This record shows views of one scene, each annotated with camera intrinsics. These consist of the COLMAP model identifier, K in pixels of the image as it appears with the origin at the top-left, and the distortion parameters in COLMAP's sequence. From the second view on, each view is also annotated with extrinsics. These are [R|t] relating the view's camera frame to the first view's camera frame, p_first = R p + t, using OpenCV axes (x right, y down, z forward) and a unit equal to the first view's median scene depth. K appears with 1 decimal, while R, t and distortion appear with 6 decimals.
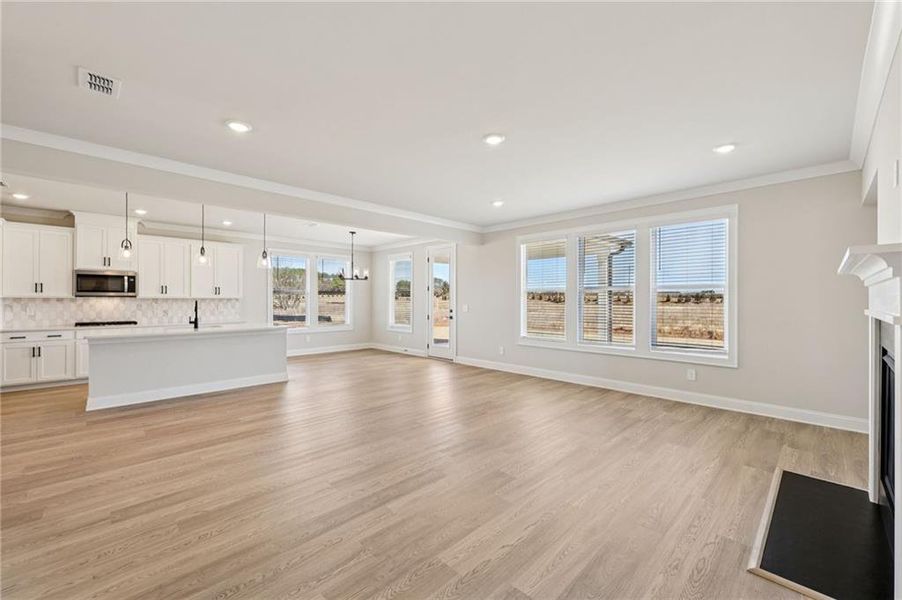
lens RADIAL K [[366.6, 0, 448.8], [0, 366.6, 299.9], [0, 0, 1]] dist [0.001088, 0.000027]
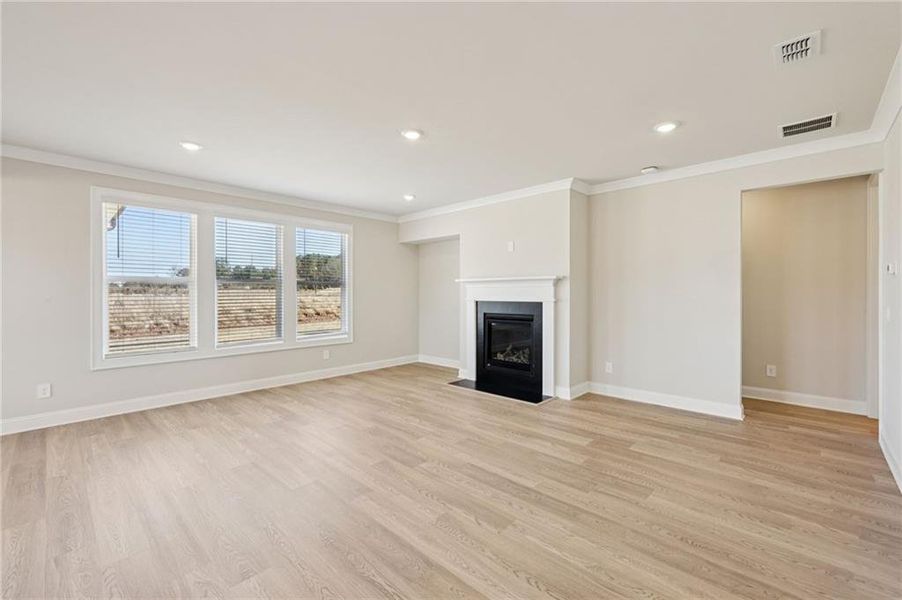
lens RADIAL K [[378.0, 0, 451.8], [0, 378.0, 295.1], [0, 0, 1]] dist [0.007345, 0.000128]
pose [[-0.036731, -0.007044, 0.999300, -0.478890], [0.002481, 0.999971, 0.007139, -0.002436], [-0.999322, 0.002741, -0.036713, 0.483654]]
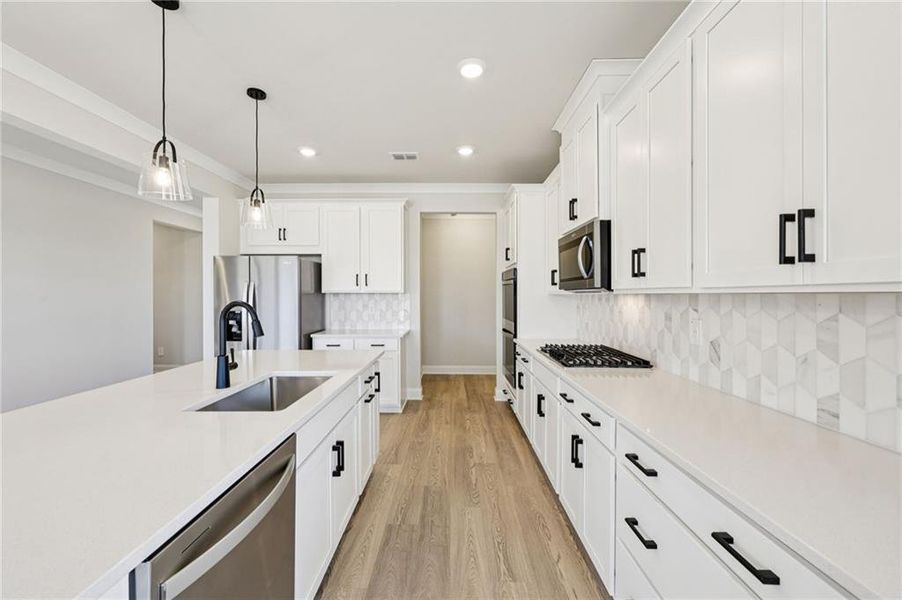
lens RADIAL K [[363.0, 0, 449.6], [0, 363.0, 297.5], [0, 0, 1]] dist [-0.000573, -0.000118]
pose [[-0.706759, 0.002537, -0.707450, -0.521335], [-0.000436, 0.999992, 0.004022, -0.003088], [0.707455, 0.003151, -0.706752, 1.182596]]
